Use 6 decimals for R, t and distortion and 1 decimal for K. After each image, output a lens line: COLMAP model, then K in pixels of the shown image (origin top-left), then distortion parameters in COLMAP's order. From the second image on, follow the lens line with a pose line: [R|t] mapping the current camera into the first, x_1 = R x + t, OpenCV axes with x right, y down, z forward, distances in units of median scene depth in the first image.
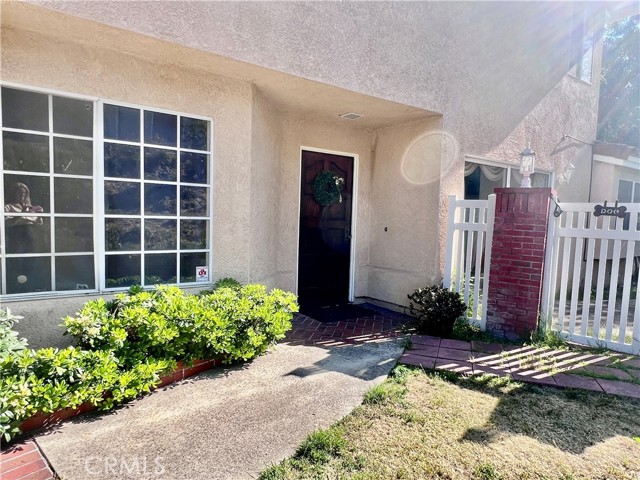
lens RADIAL K [[401.4, 0, 319.4], [0, 401.4, 258.6], [0, 0, 1]] dist [-0.003993, -0.001379]
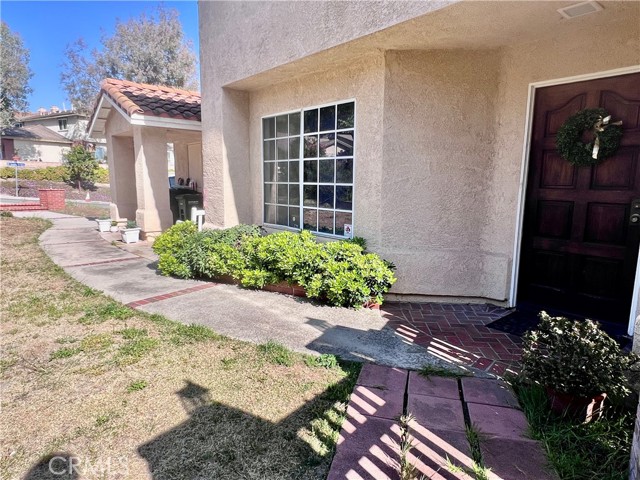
lens RADIAL K [[401.4, 0, 319.4], [0, 401.4, 258.6], [0, 0, 1]] dist [-0.003993, -0.001379]
pose [[0.081449, 0.164309, -0.983041, 0.959125], [-0.112237, 0.981556, 0.154761, -0.059820], [0.990338, 0.097729, 0.098388, 0.829776]]
